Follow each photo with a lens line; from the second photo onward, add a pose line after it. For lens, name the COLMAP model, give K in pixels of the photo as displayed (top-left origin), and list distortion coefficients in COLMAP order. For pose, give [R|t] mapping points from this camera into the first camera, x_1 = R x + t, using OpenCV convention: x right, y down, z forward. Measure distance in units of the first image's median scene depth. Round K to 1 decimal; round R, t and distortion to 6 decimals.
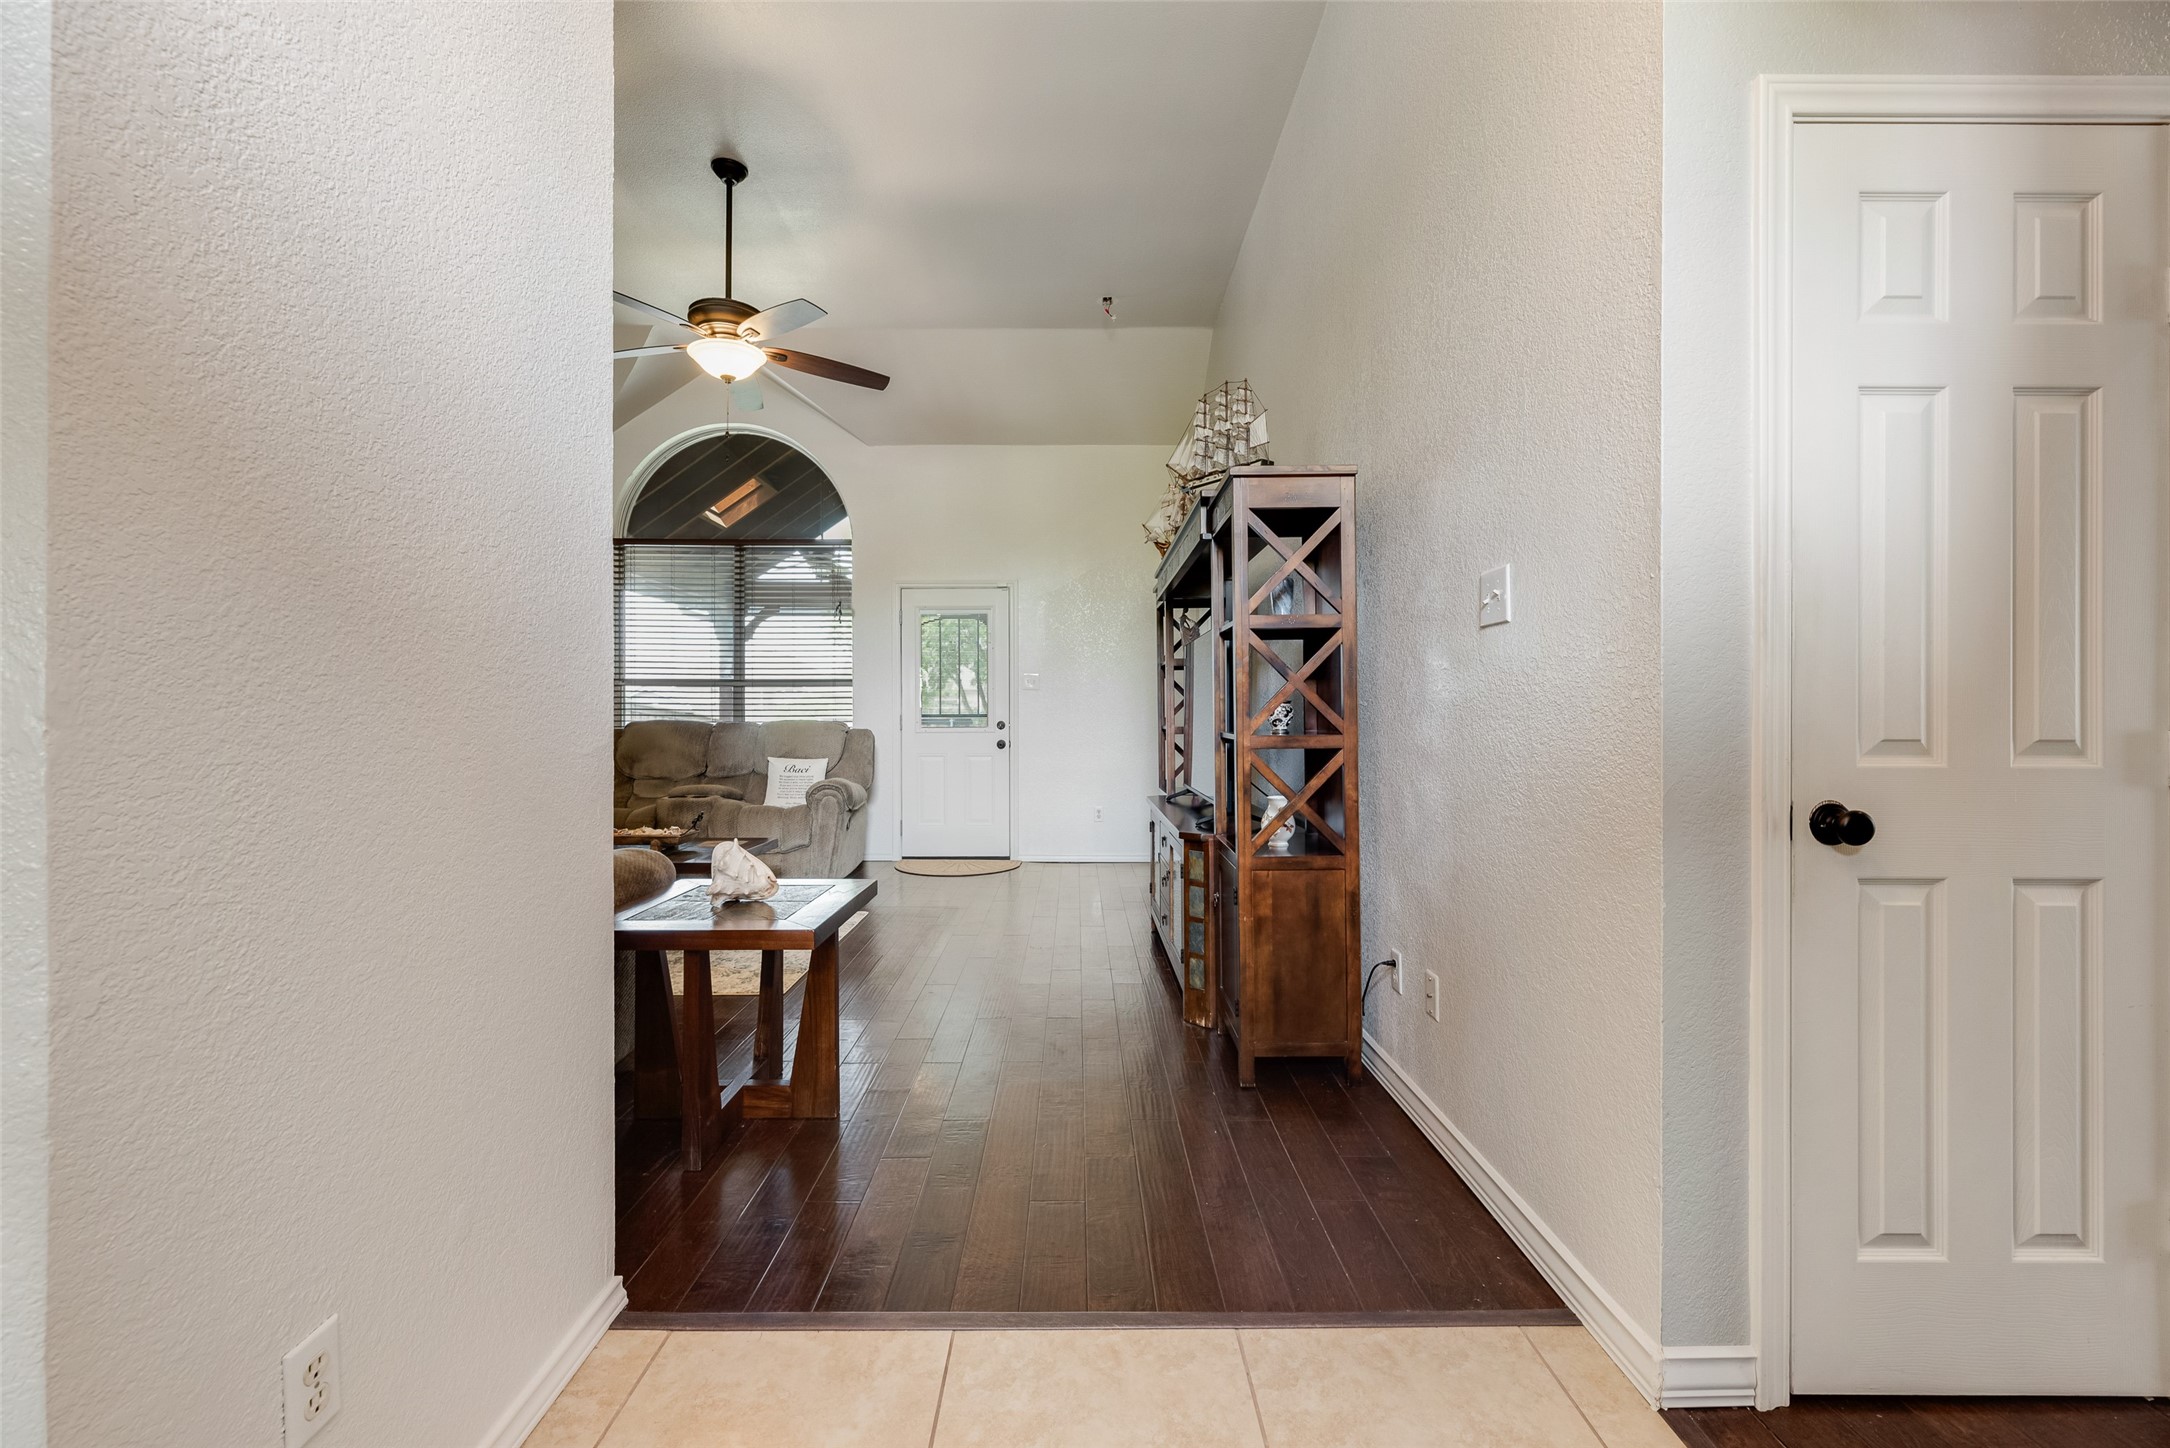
lens RADIAL K [[879.2, 0, 1083.9], [0, 879.2, 717.0], [0, 0, 1]] dist [0.002271, -0.000623]
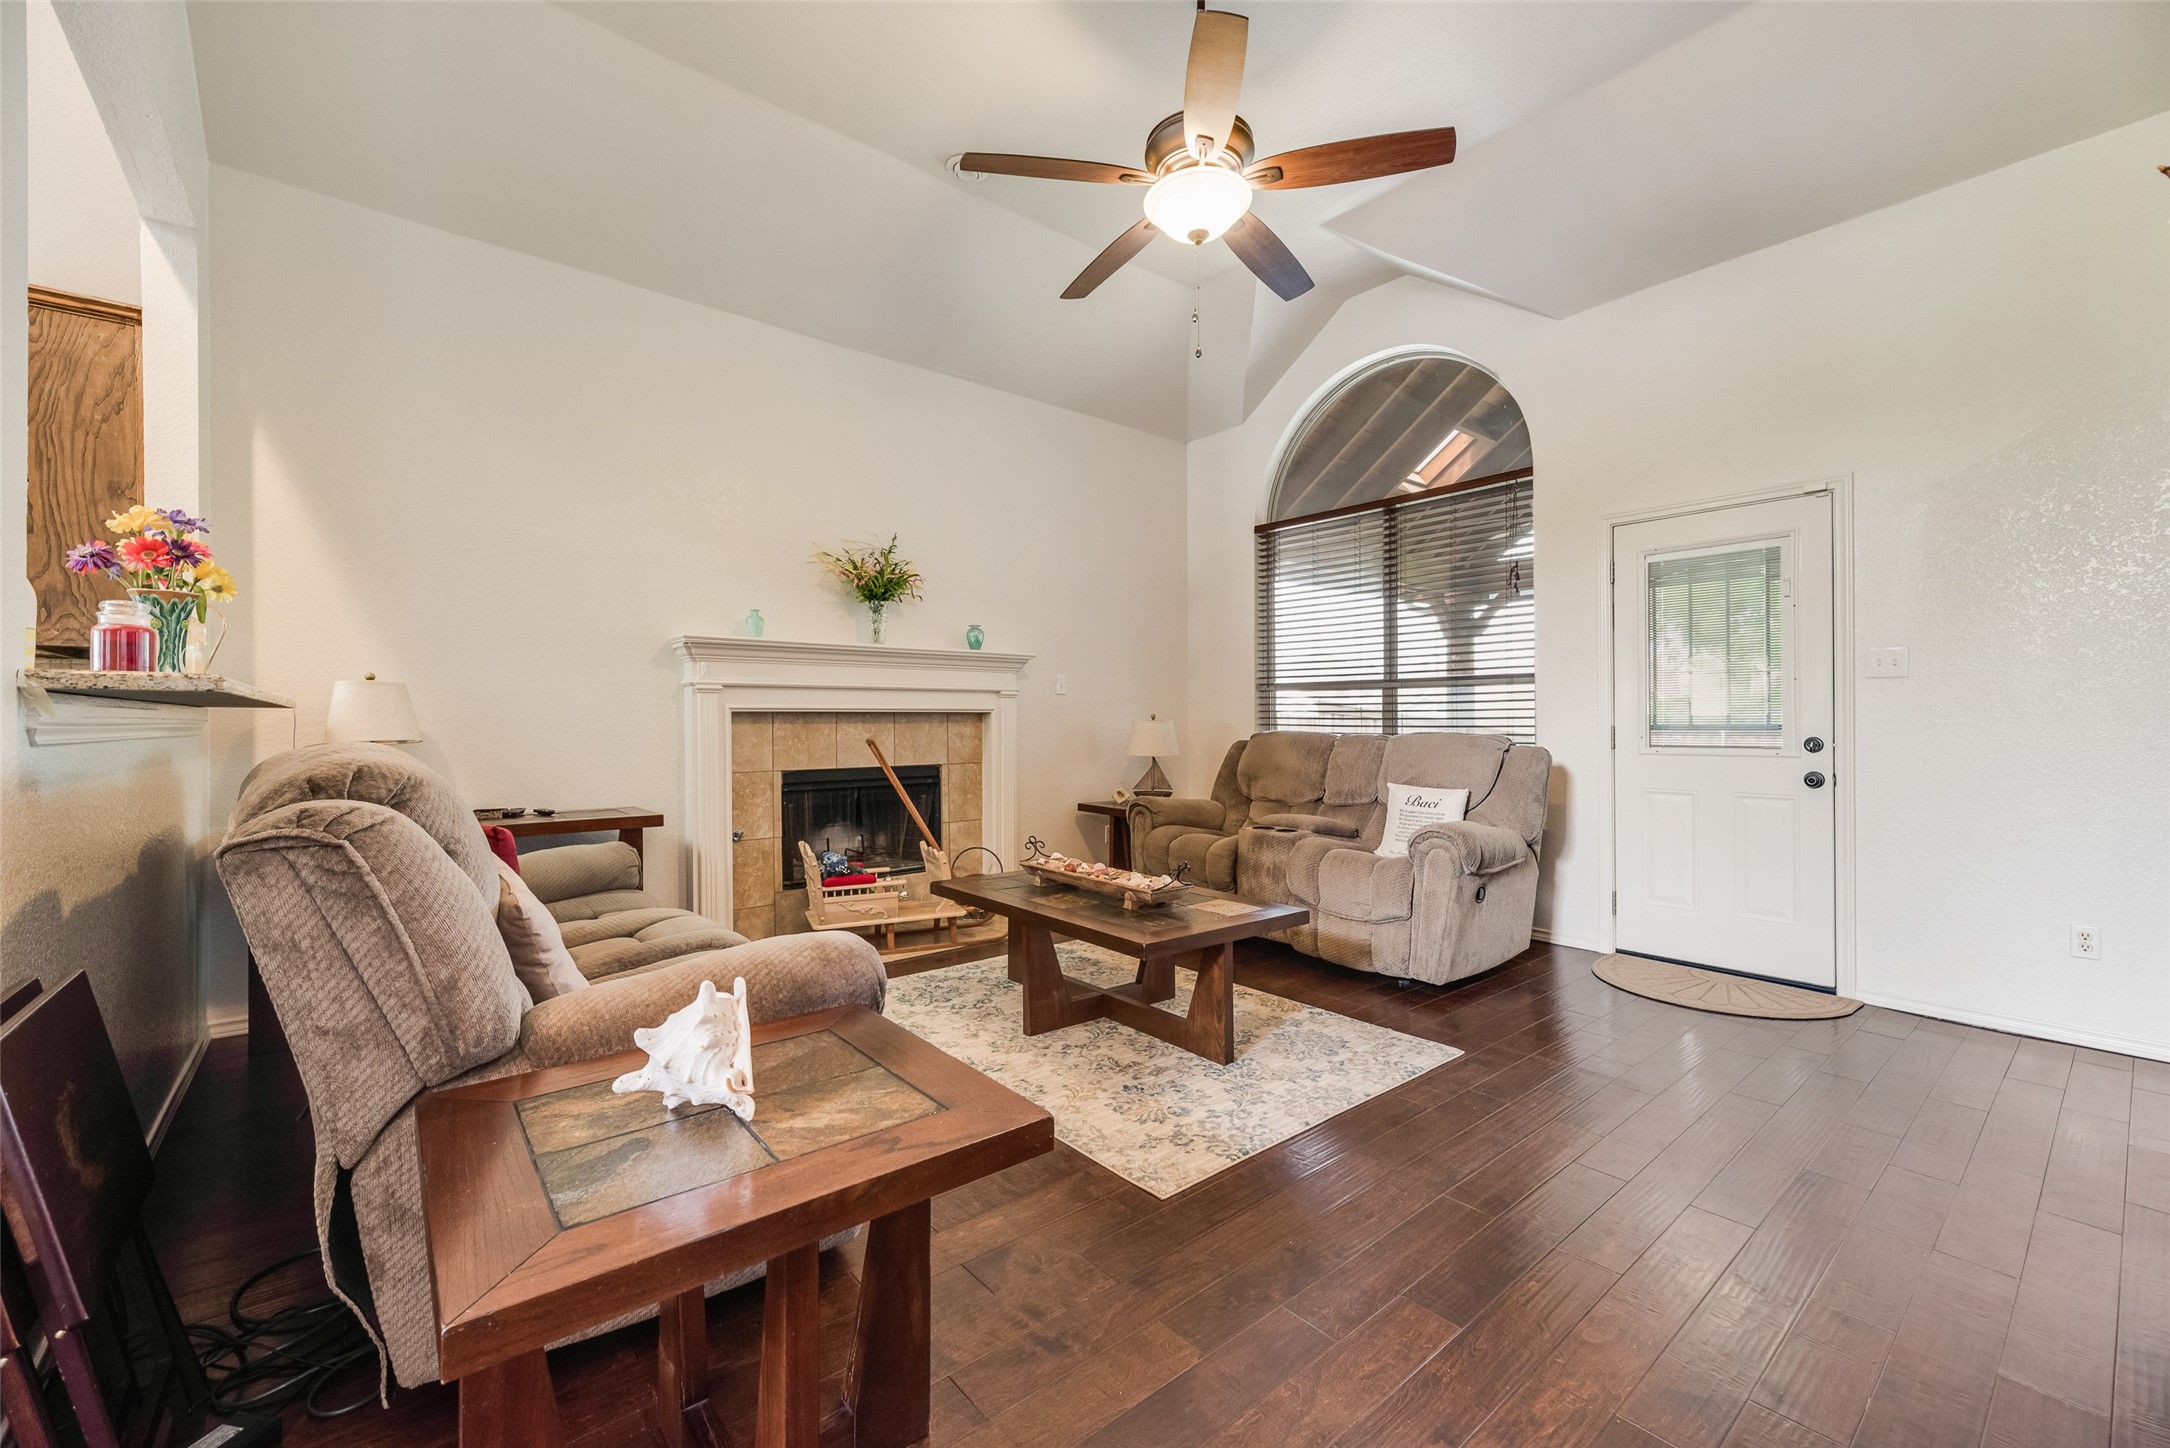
lens RADIAL K [[879.2, 0, 1095.5], [0, 879.2, 726.8], [0, 0, 1]] dist [0.002271, -0.000623]
pose [[0.632528, 0.003742, -0.774529, 0.049610], [-0.003294, 0.999992, 0.002141, -0.001734], [0.774531, 0.001197, 0.632535, 0.318272]]
